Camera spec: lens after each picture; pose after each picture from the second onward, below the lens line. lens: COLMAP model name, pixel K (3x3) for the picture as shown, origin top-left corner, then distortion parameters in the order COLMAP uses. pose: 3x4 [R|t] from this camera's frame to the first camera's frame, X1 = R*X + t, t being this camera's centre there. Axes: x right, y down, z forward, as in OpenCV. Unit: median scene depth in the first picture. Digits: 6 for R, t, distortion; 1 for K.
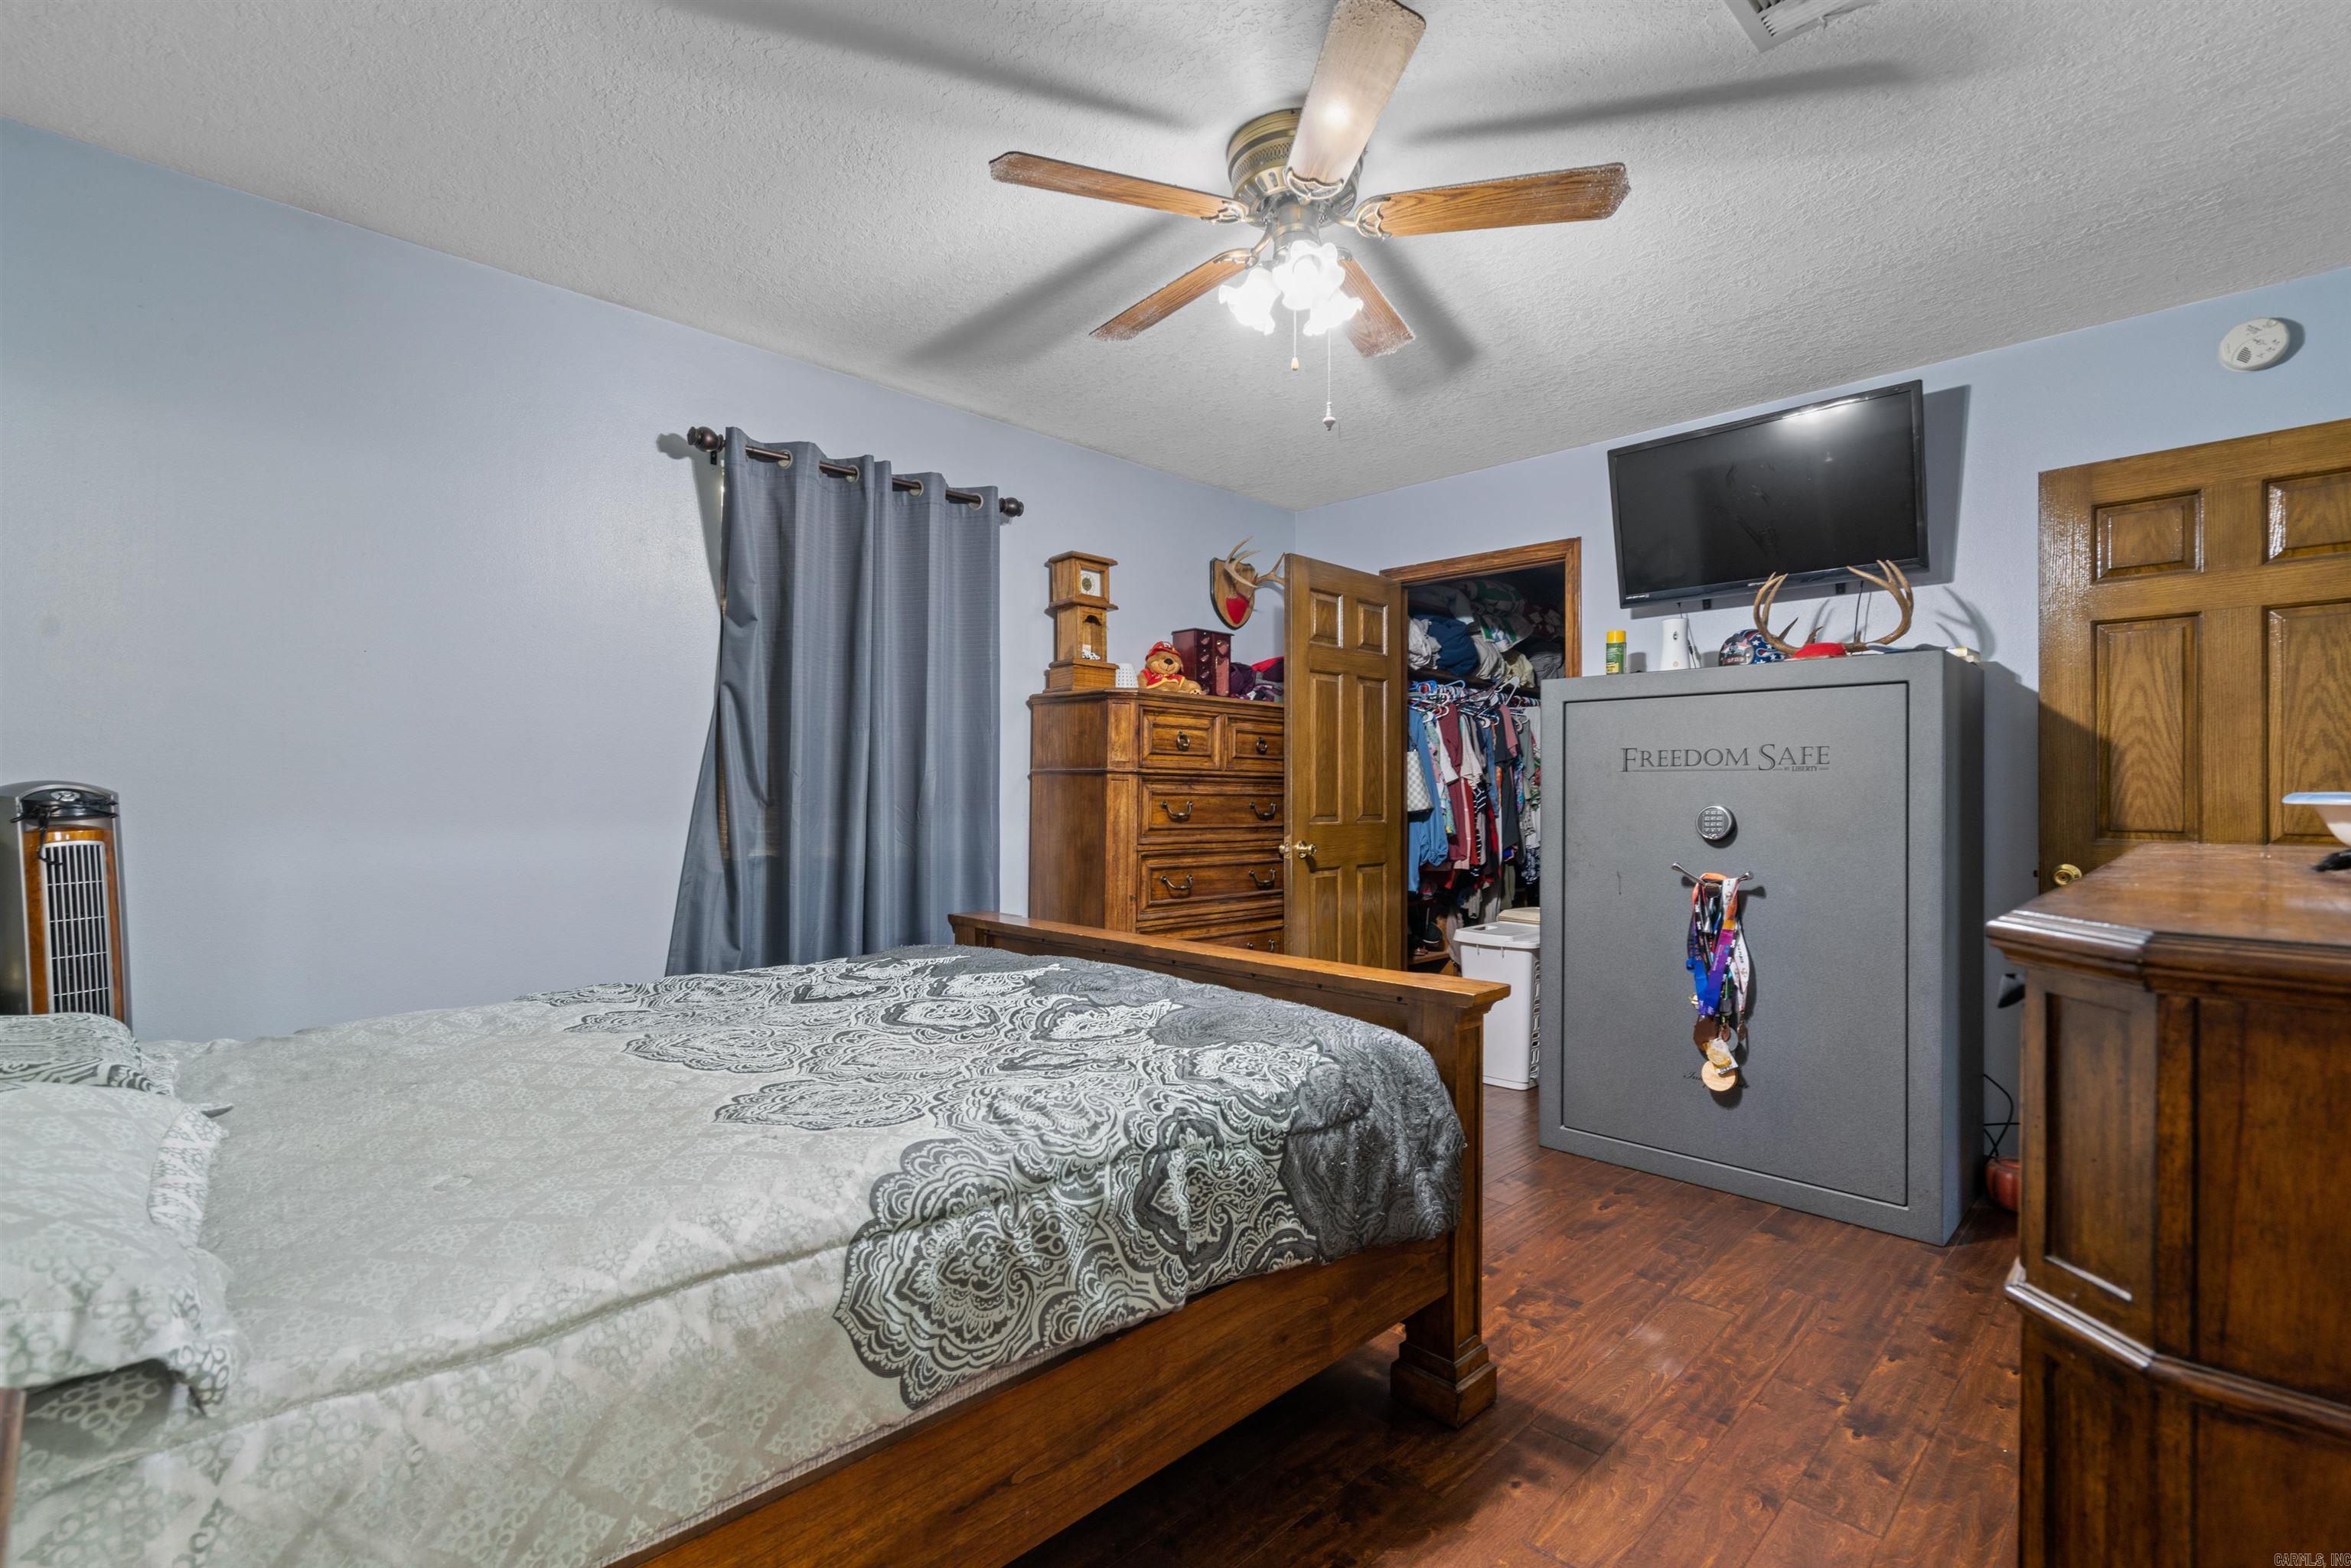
lens RADIAL K [[1069.1, 0, 1161.4], [0, 1069.1, 790.9], [0, 0, 1]] dist [-0.007288, 0.003341]
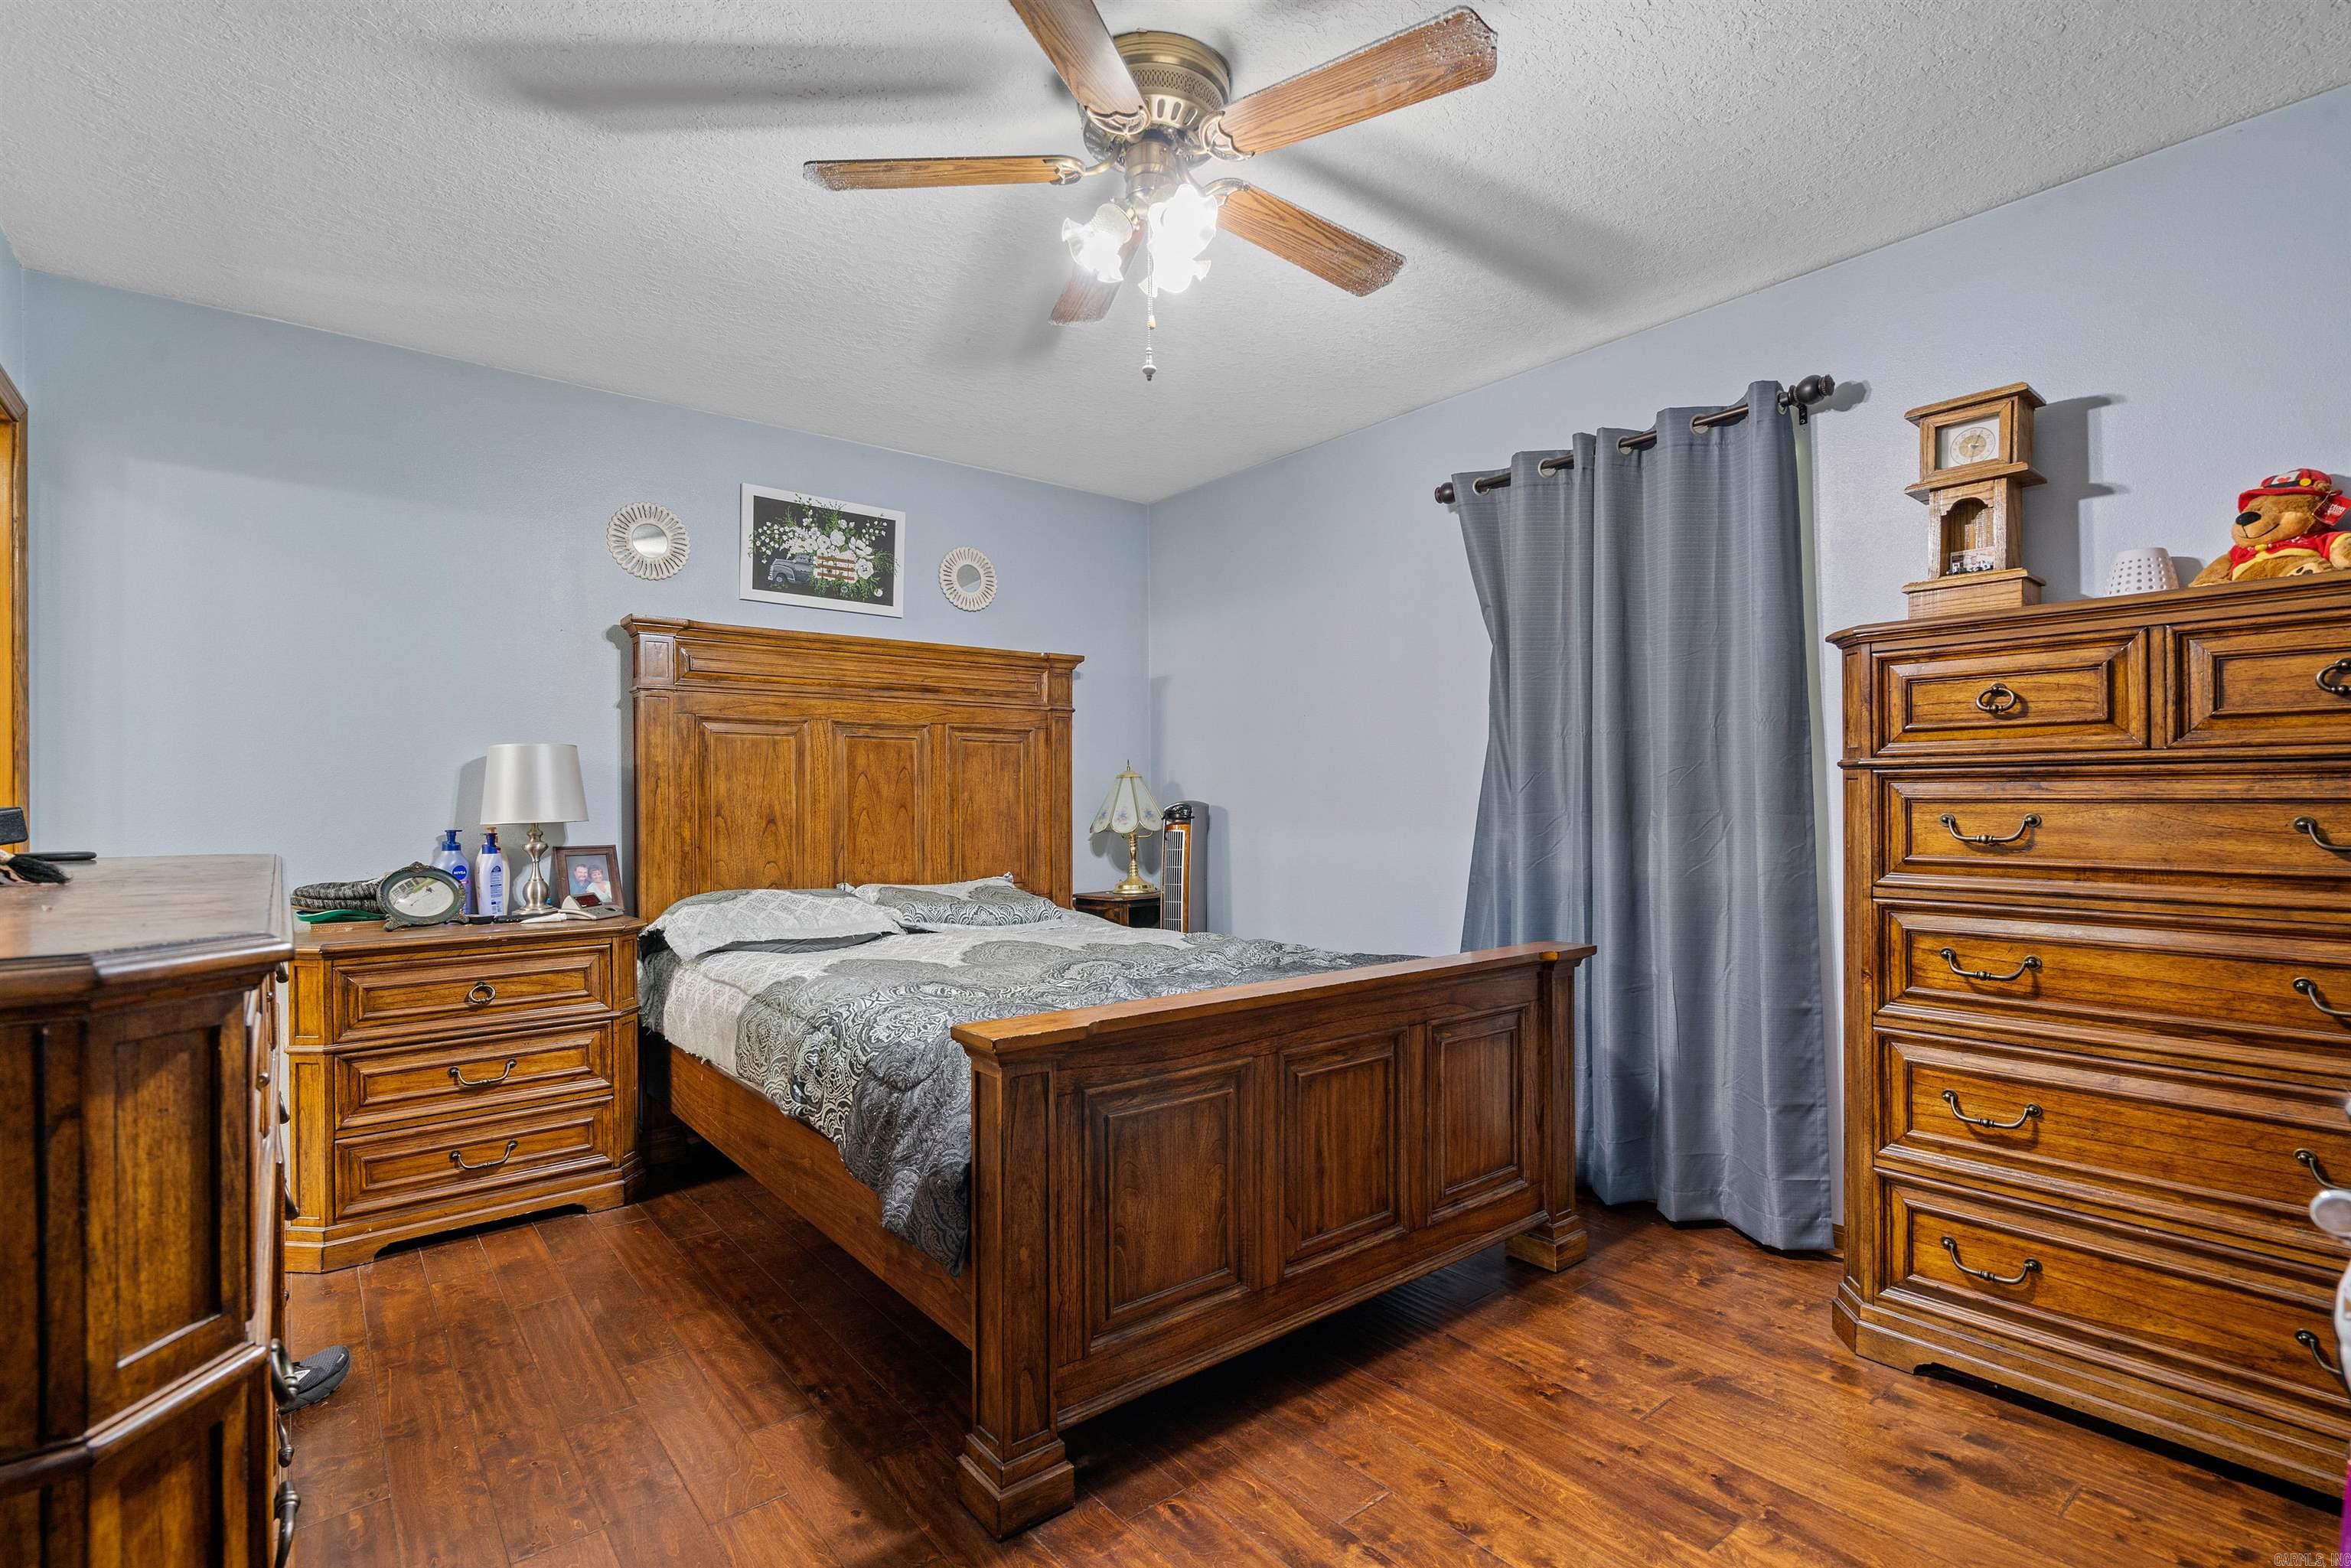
lens RADIAL K [[1069.1, 0, 1159.6], [0, 1069.1, 792.0], [0, 0, 1]] dist [-0.007288, 0.003341]
pose [[-0.093513, -0.003289, -0.995613, 0.598076], [0.008937, 0.999951, -0.004143, -0.002285], [0.995578, -0.009286, -0.093479, 0.641673]]
